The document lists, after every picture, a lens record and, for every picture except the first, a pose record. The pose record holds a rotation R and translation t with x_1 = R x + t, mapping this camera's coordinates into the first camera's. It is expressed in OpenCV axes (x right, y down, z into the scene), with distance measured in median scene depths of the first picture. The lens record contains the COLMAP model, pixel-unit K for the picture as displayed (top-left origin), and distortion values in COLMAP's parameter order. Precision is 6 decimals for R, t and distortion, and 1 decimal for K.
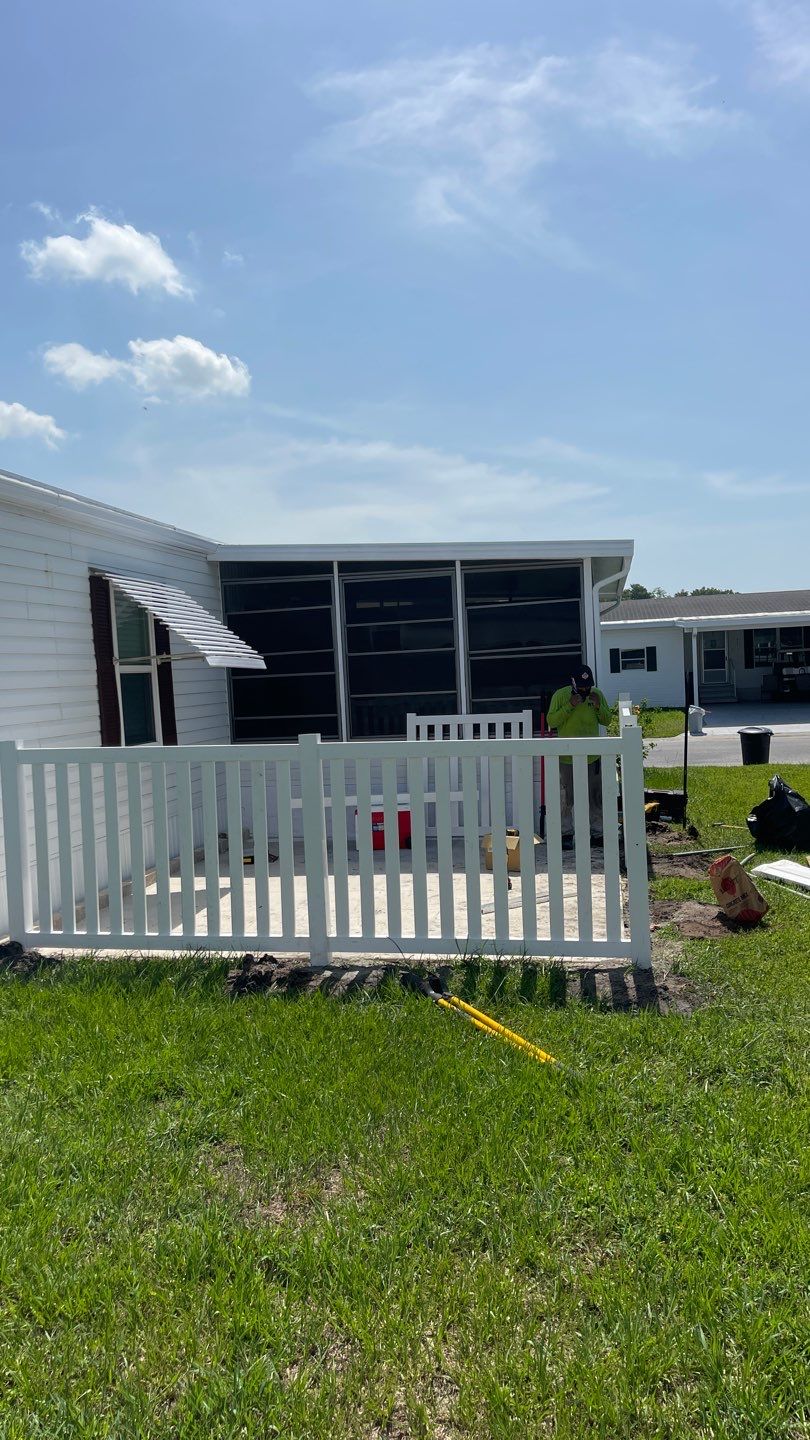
lens RADIAL K [[1083.9, 0, 404.2], [0, 1083.9, 725.7], [0, 0, 1]] dist [0.074637, -0.105957]
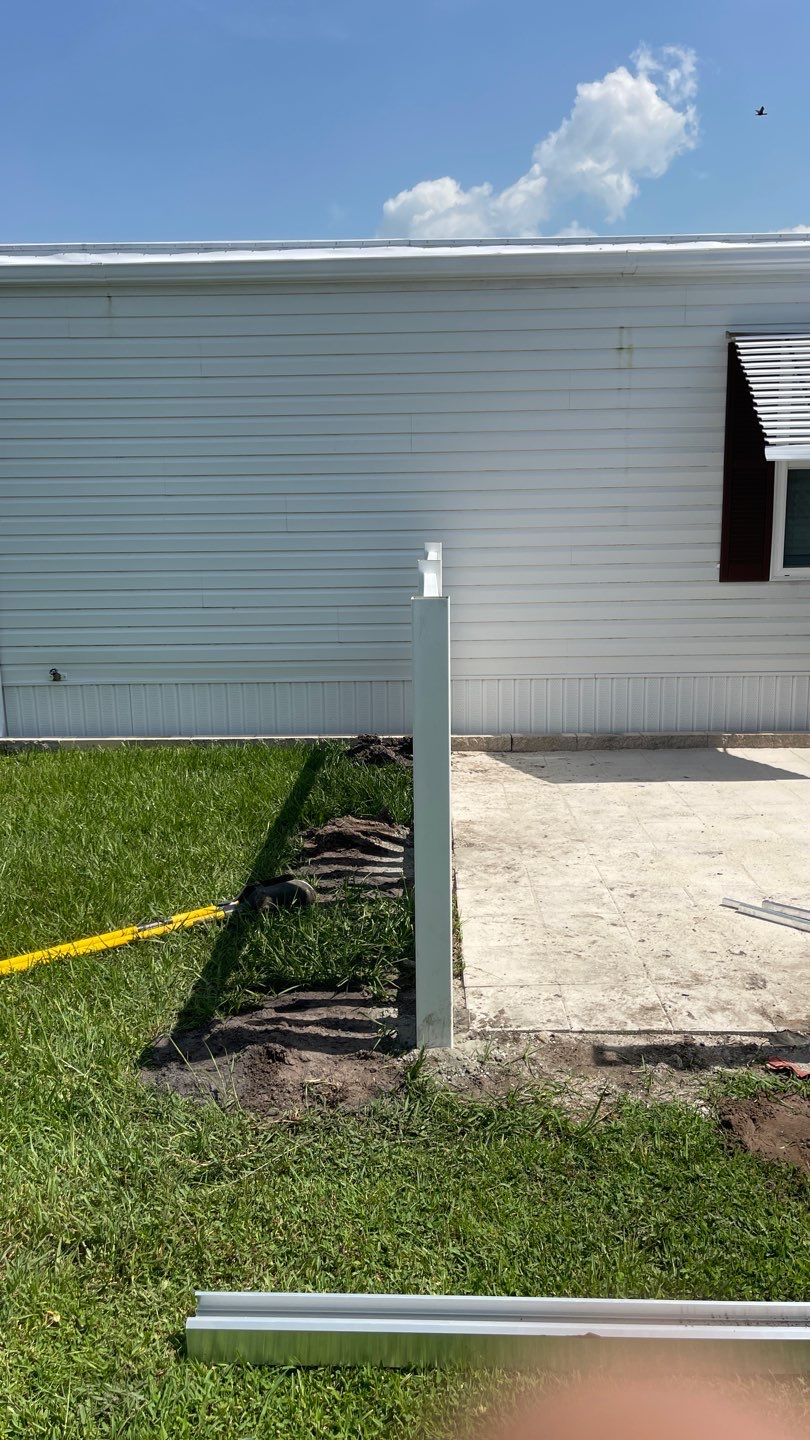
lens RADIAL K [[1083.9, 0, 398.4], [0, 1083.9, 725.7], [0, 0, 1]] dist [0.074637, -0.105957]
pose [[0.163461, 0.233767, -0.958454, 0.385117], [-0.042087, 0.972289, 0.229964, -0.031036], [0.985652, 0.002749, 0.168770, 0.487457]]
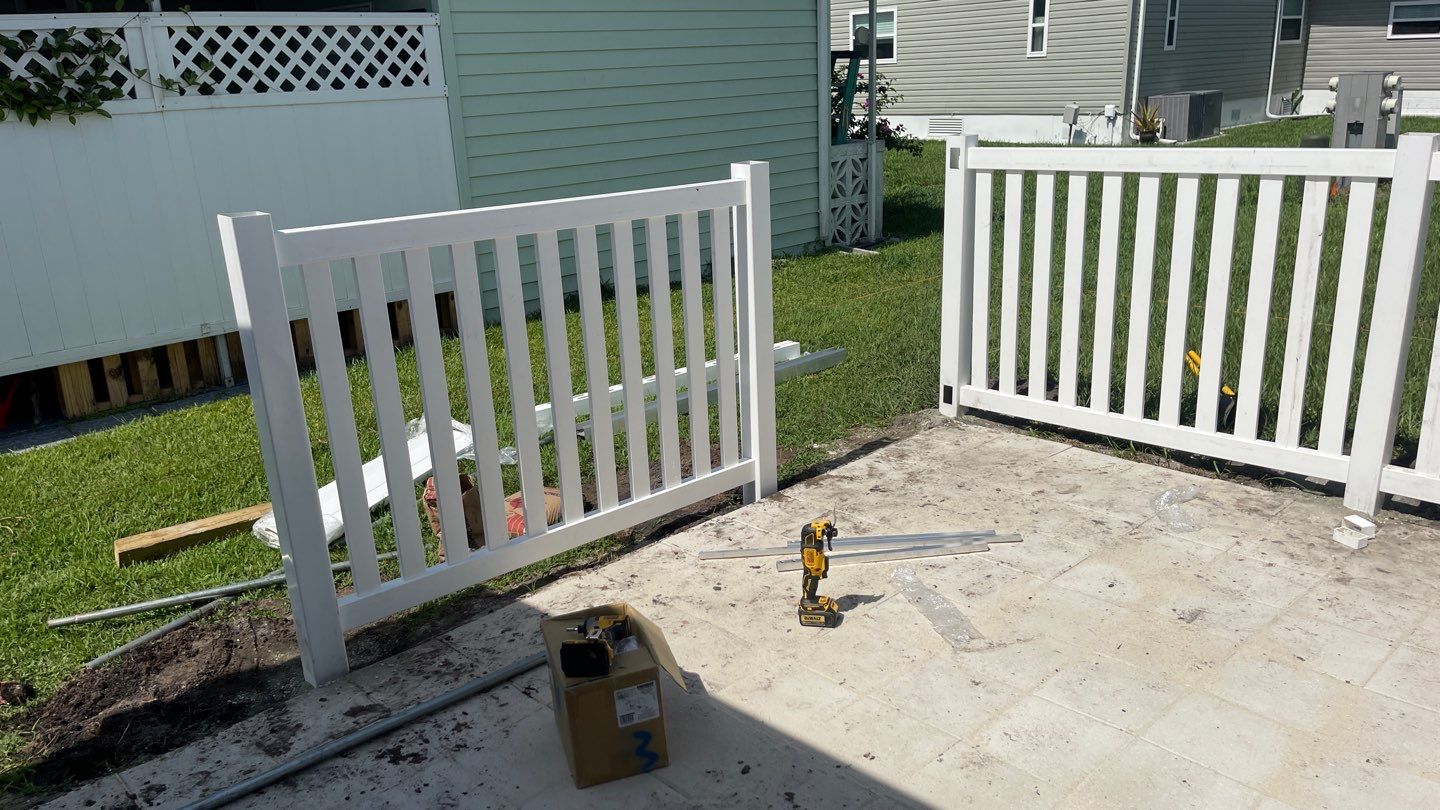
lens RADIAL K [[1083.9, 0, 710.3], [0, 1083.9, 419.8], [0, 0, 1]] dist [0.074637, -0.105957]
pose [[-0.798410, -0.105922, 0.592724, -0.086225], [0.111393, 0.941428, 0.318285, -0.043533], [-0.591720, 0.320148, -0.739847, 0.981082]]
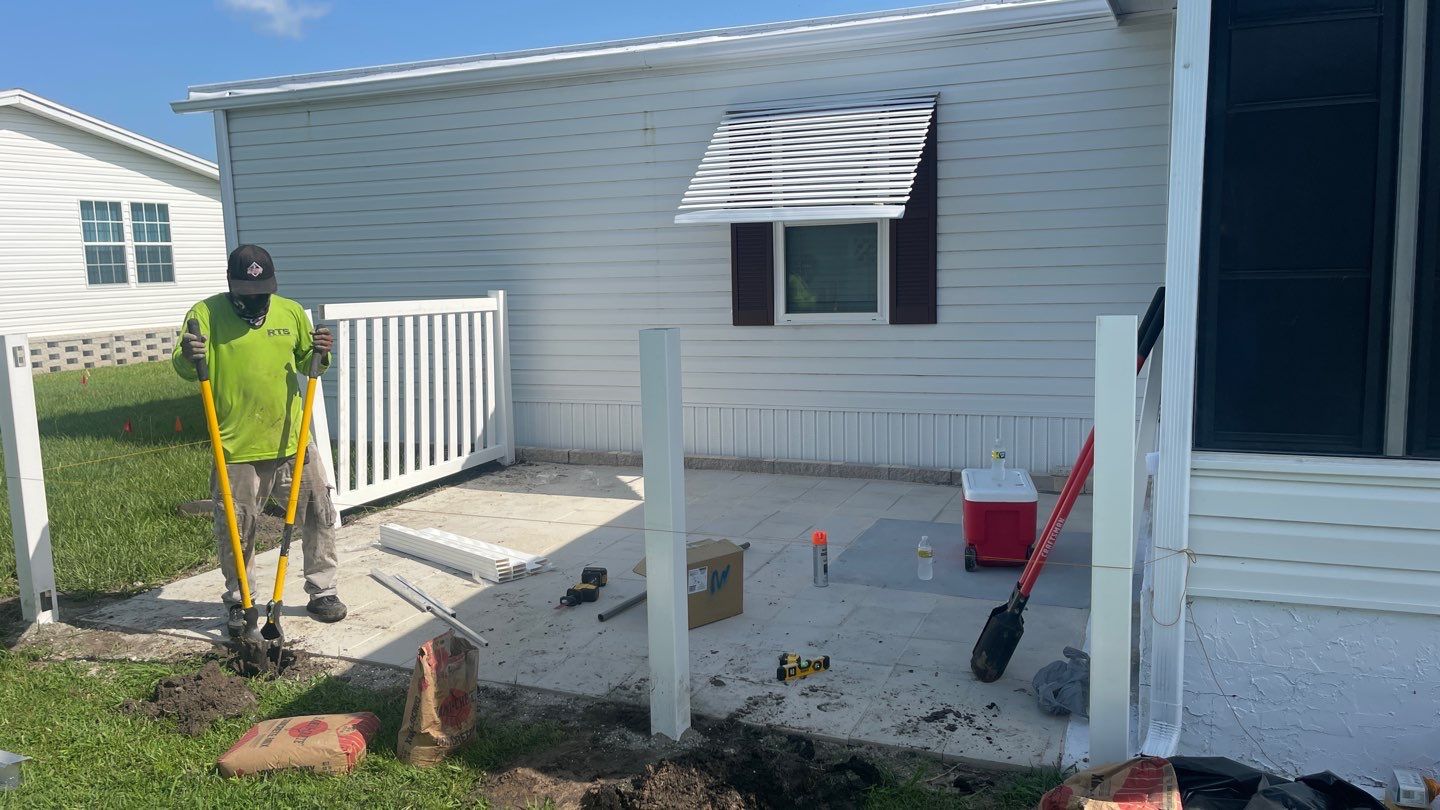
lens RADIAL K [[1083.9, 0, 716.3], [0, 1083.9, 404.7], [0, 0, 1]] dist [0.074637, -0.105957]
pose [[-0.215903, 0.182836, -0.959144, 0.488931], [-0.009133, 0.981891, 0.189228, -0.058455], [0.976372, 0.049615, -0.210323, 0.922683]]
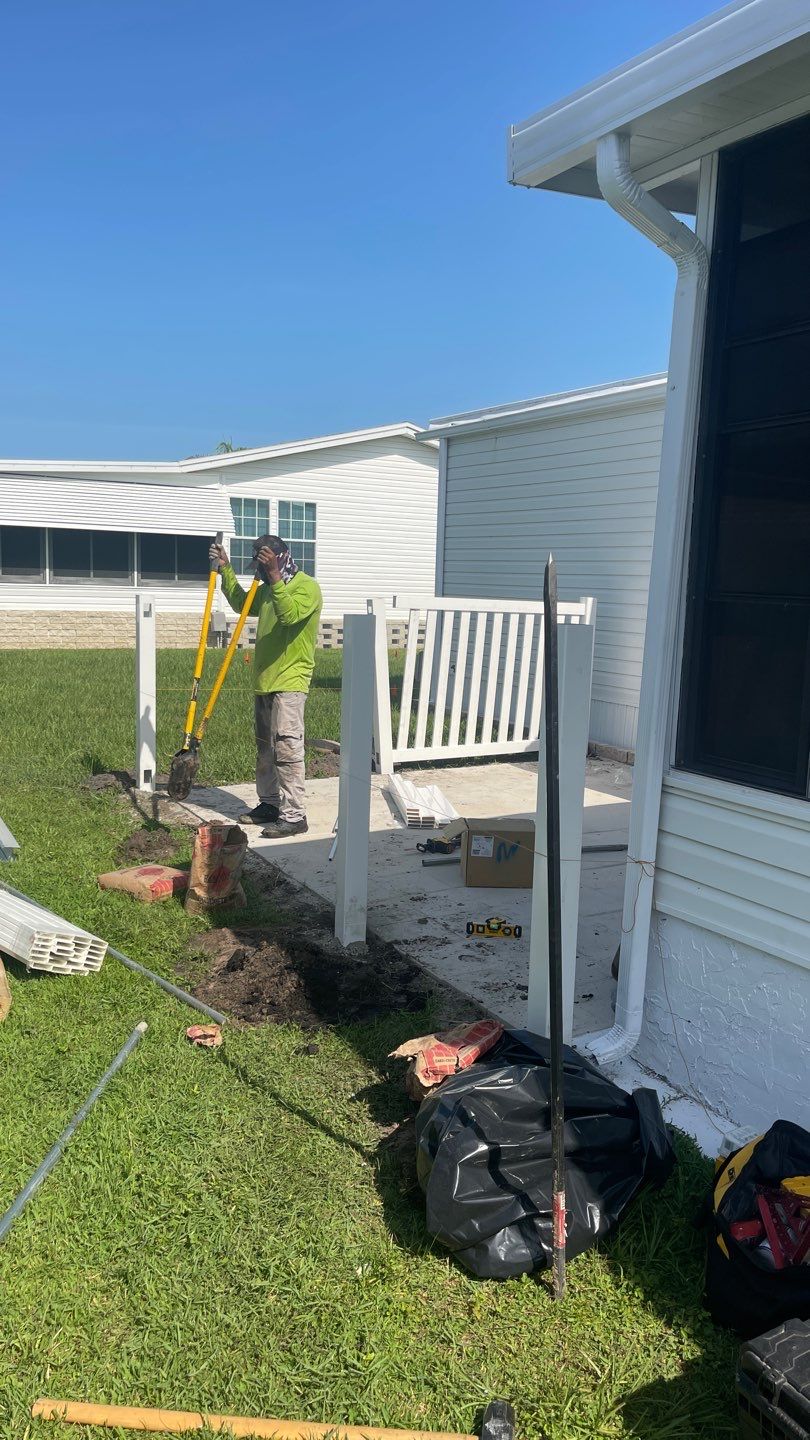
lens RADIAL K [[1083.9, 0, 409.7], [0, 1083.9, 725.7], [0, 0, 1]] dist [0.074637, -0.105957]
pose [[-0.770065, 0.110536, -0.628316, 0.419433], [-0.026282, 0.978543, 0.204360, -0.061724], [0.637424, 0.173884, -0.750637, 1.165528]]
